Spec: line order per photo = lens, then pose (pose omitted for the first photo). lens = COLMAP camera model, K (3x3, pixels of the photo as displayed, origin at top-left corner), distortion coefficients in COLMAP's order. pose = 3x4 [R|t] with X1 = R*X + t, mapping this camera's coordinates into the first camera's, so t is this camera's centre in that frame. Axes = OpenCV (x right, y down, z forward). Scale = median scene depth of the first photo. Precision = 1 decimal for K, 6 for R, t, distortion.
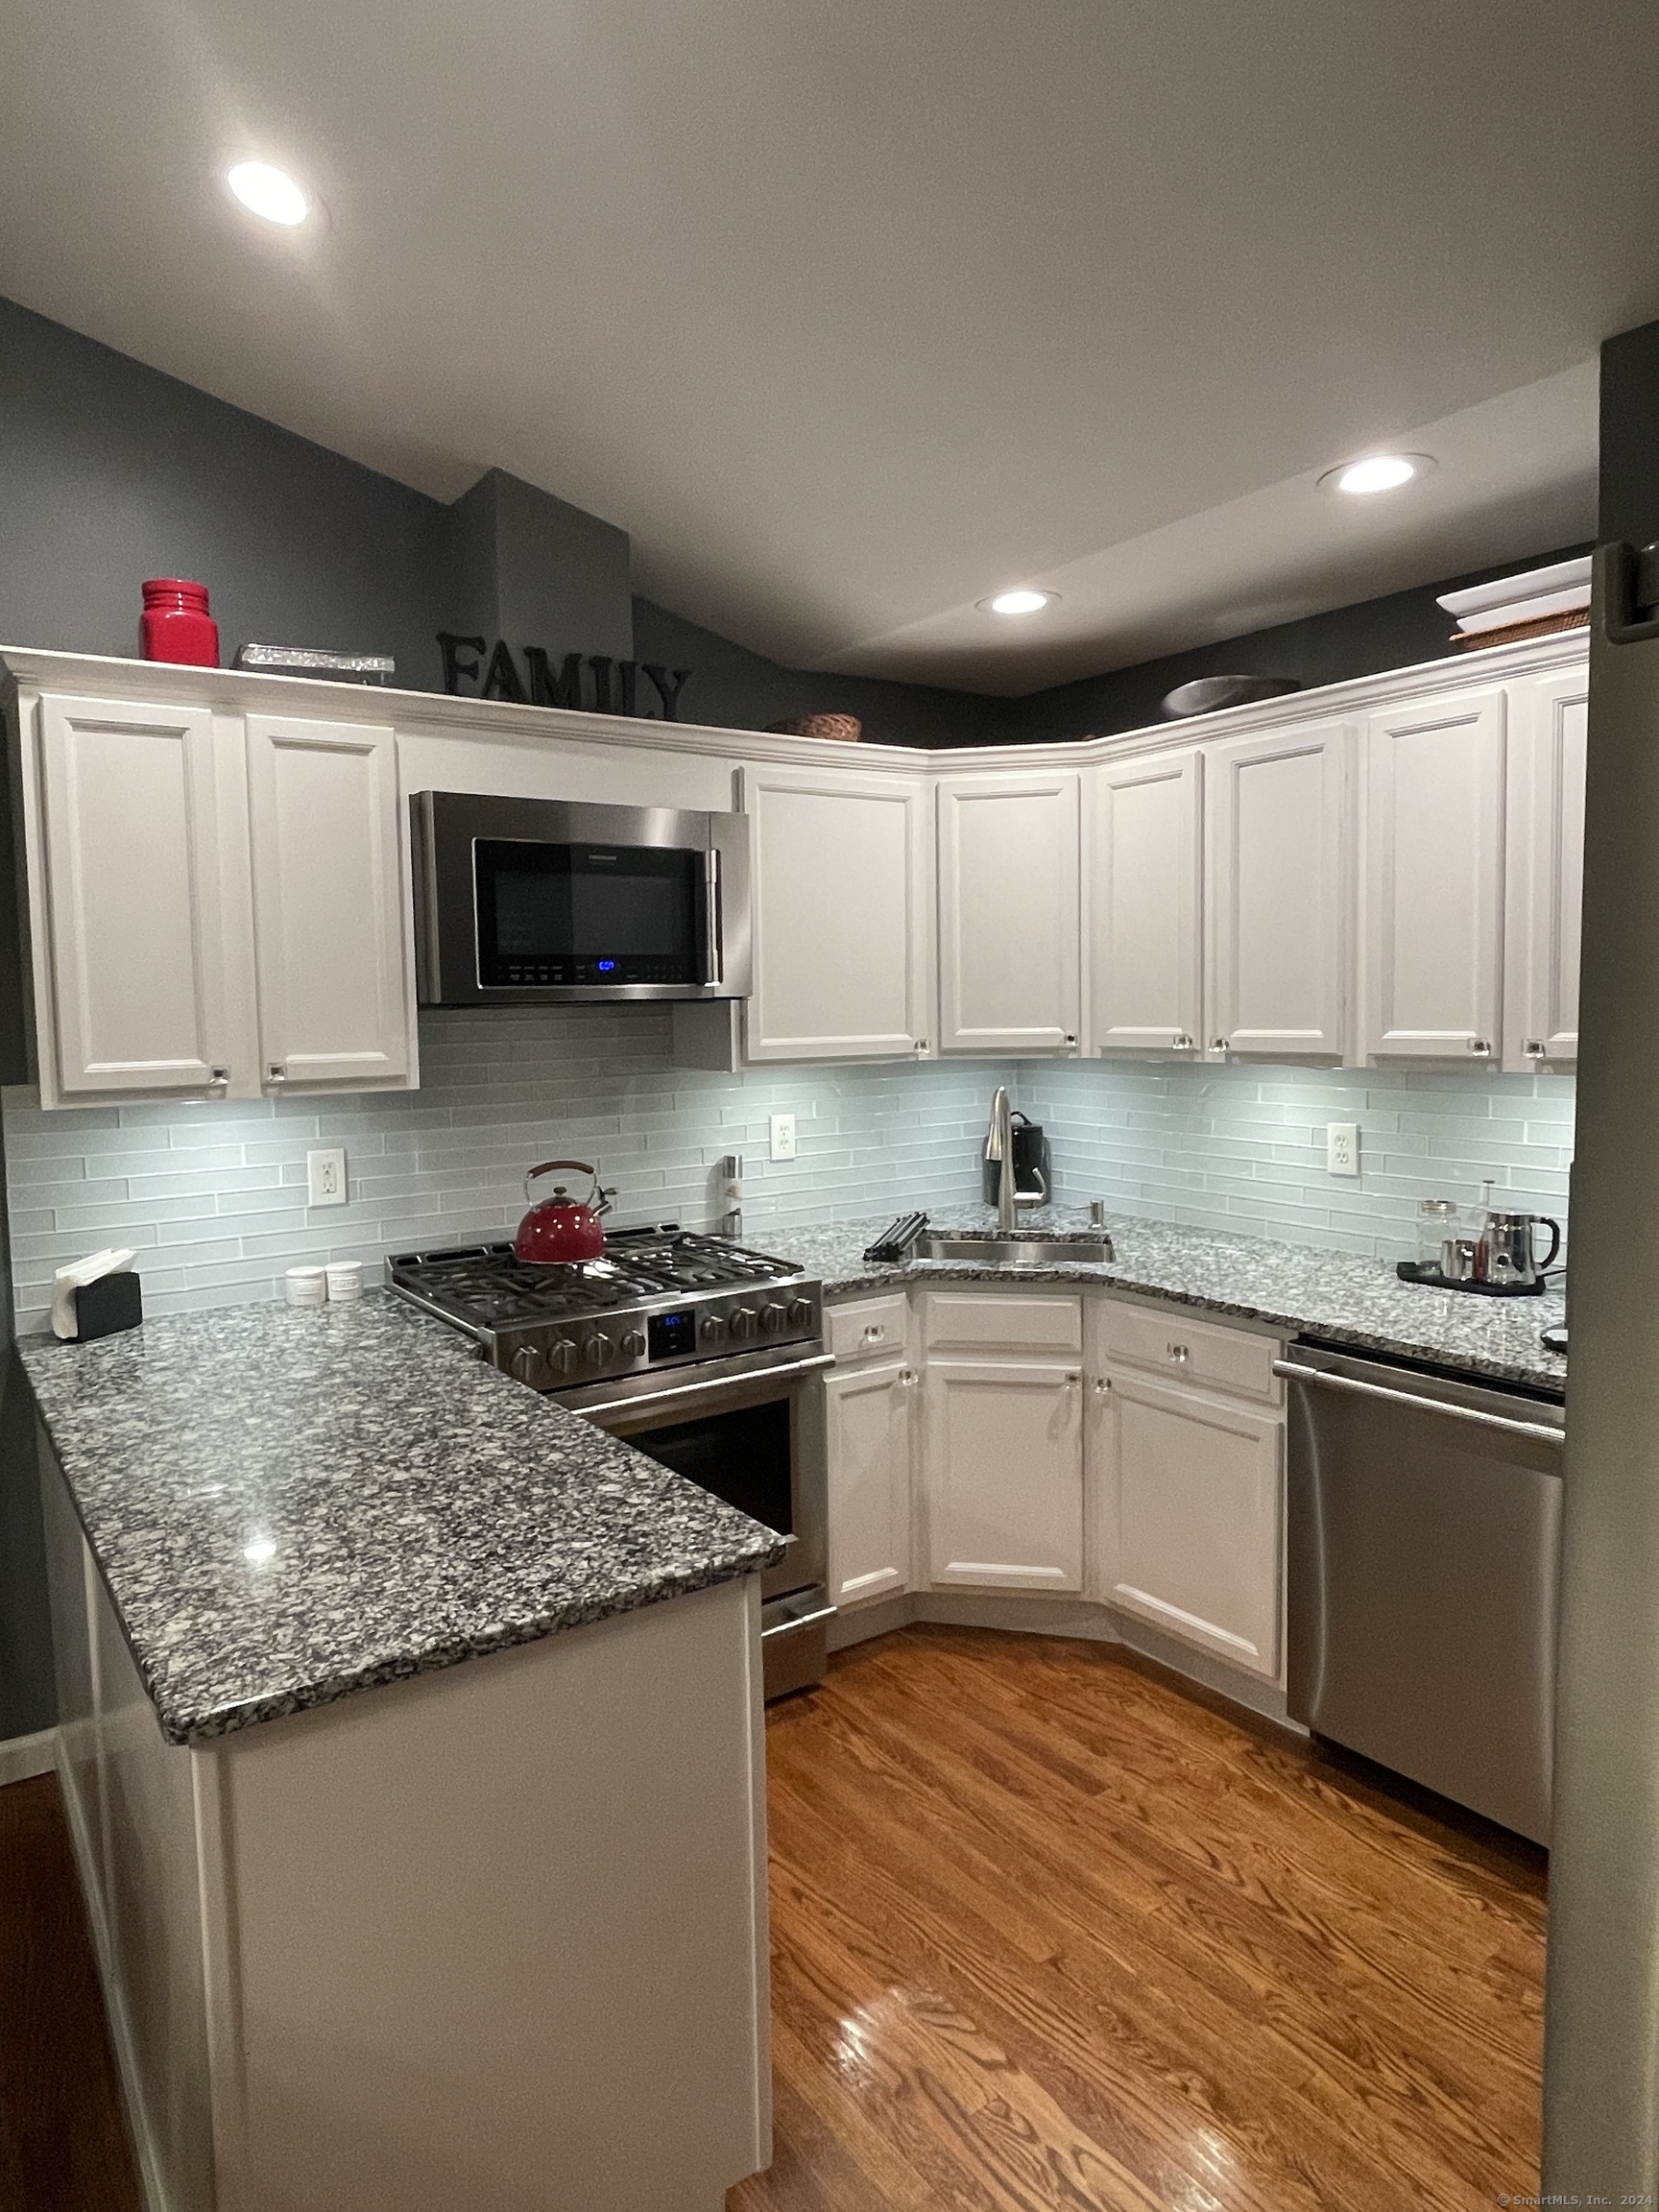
lens RADIAL K [[1336.6, 0, 819.8], [0, 1336.6, 1108.7], [0, 0, 1]] dist [0.004789, 0.001360]
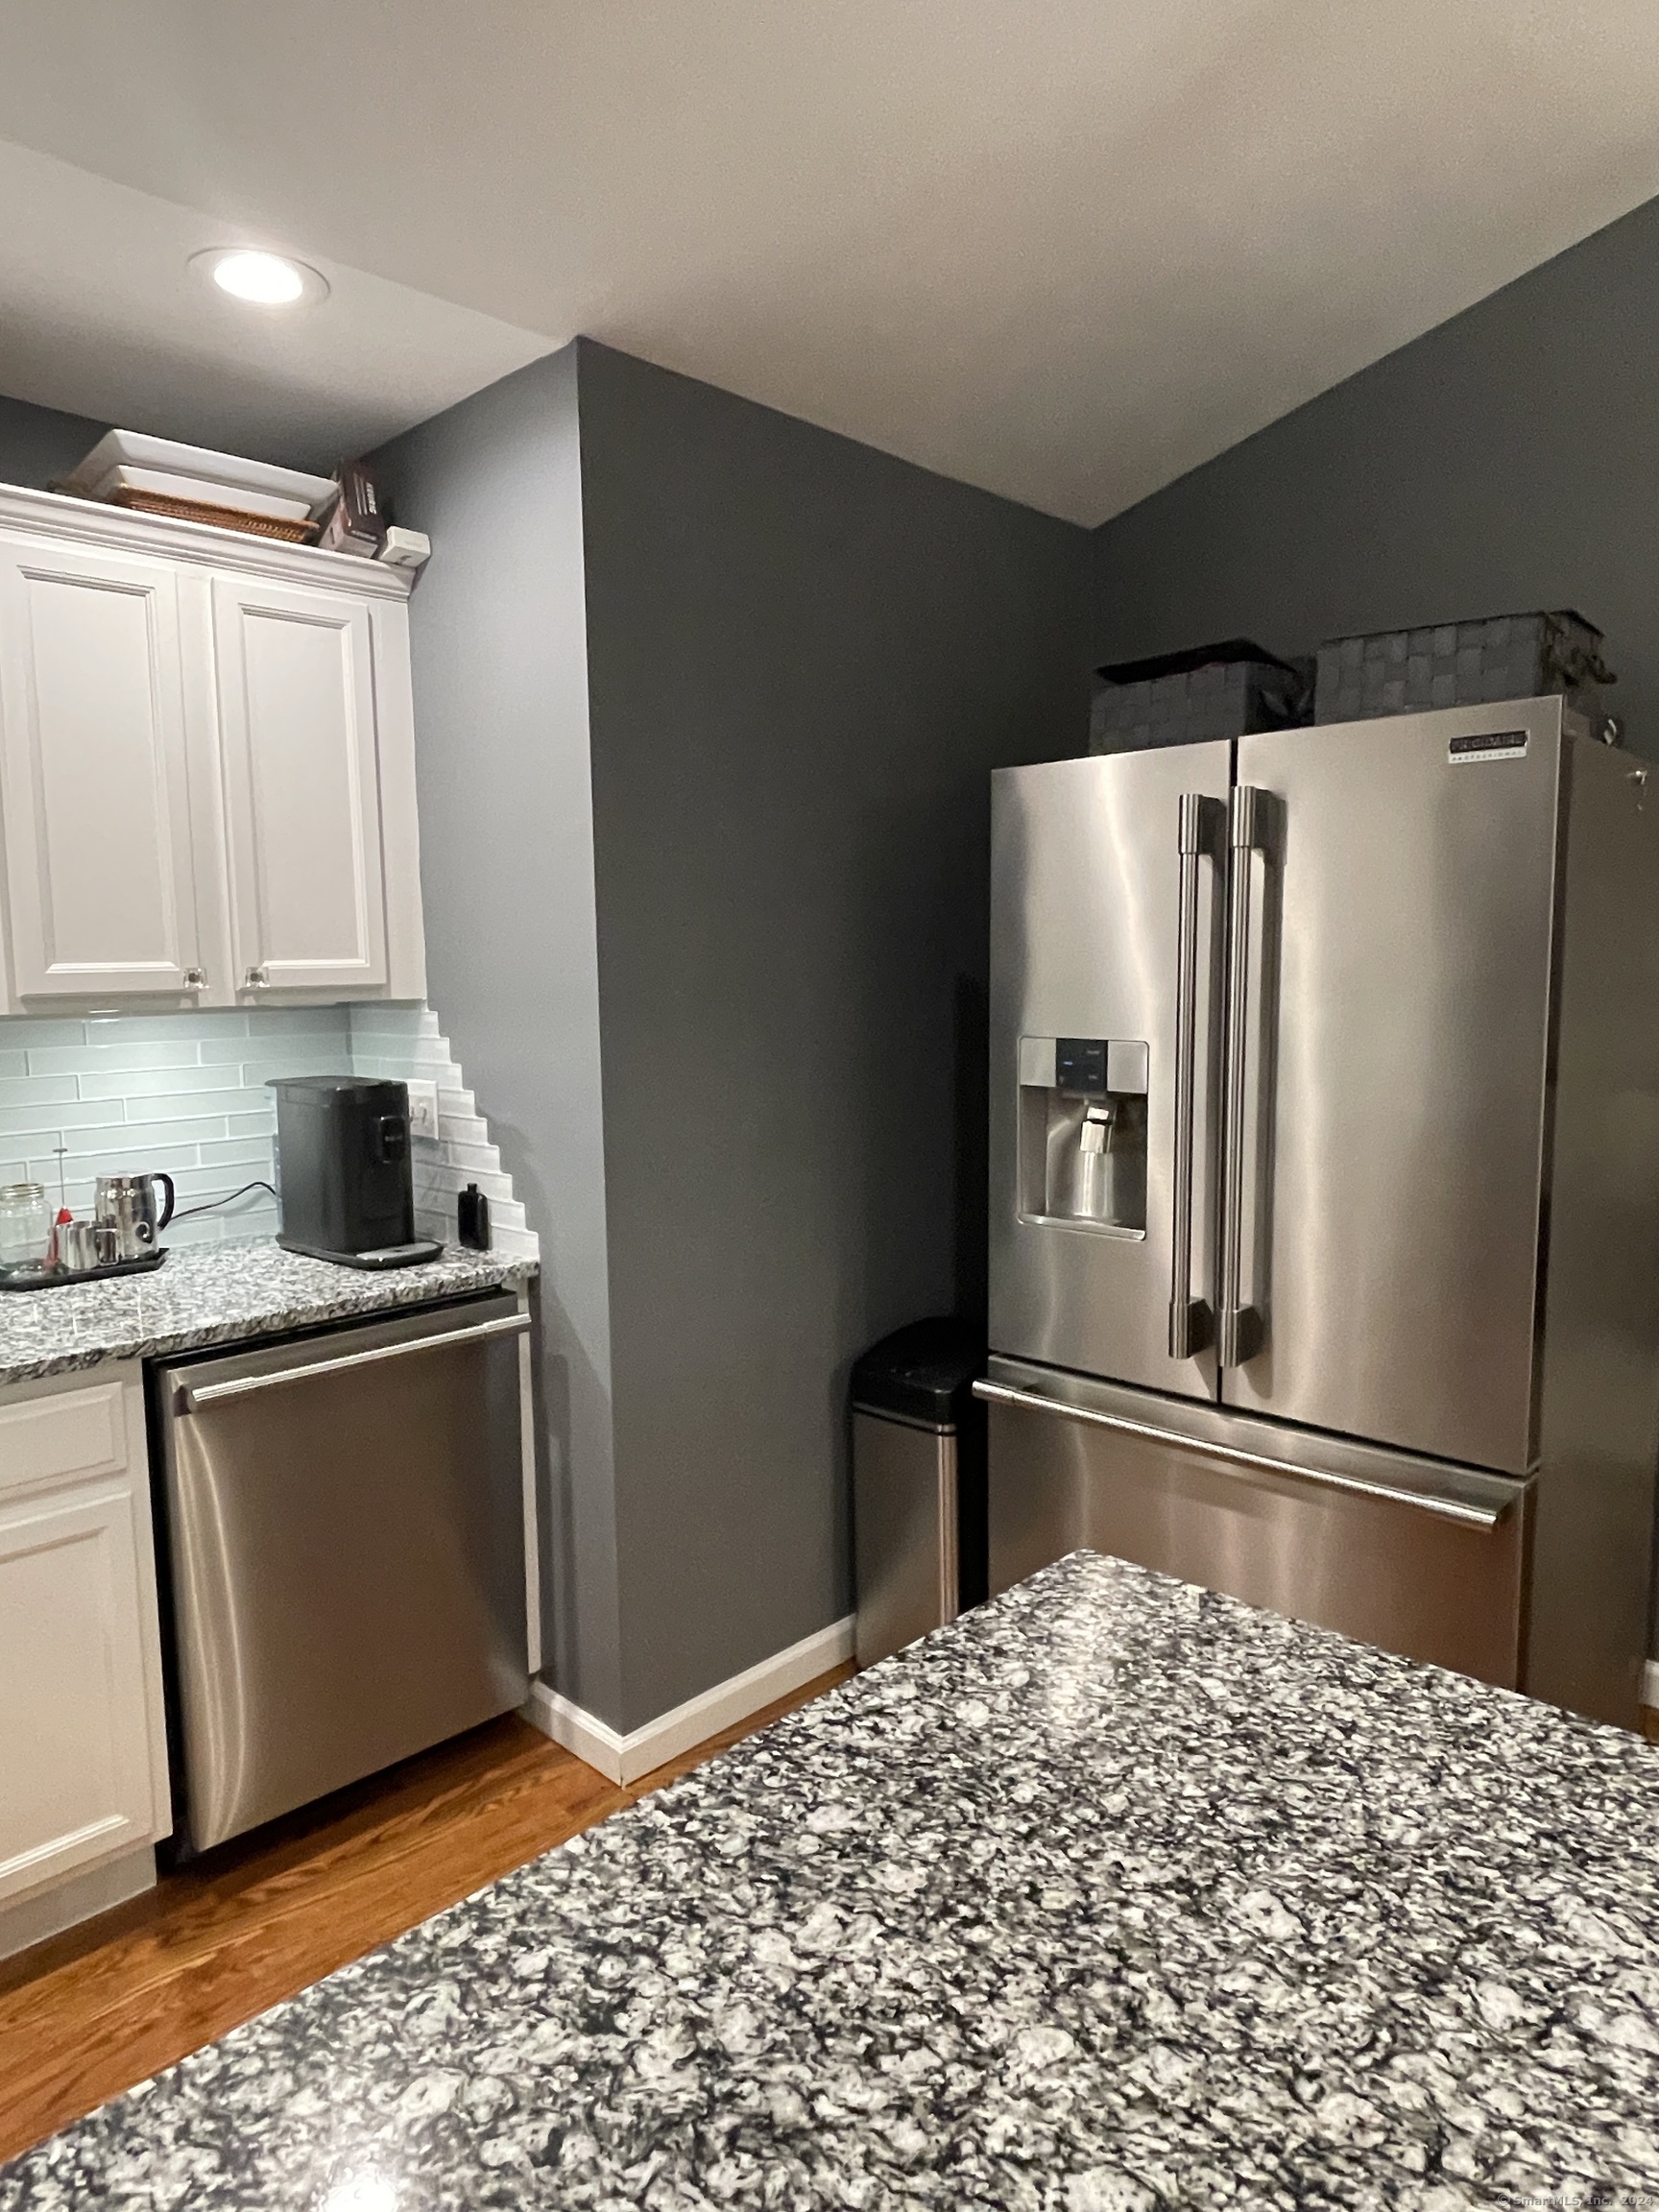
lens RADIAL K [[1336.6, 0, 817.8], [0, 1336.6, 1097.1], [0, 0, 1]] dist [0.004789, 0.001360]
pose [[-0.186813, -0.080766, 0.979070, -0.654632], [0.094966, 0.990463, 0.099826, -0.026575], [-0.977795, 0.111627, -0.177361, 1.120339]]
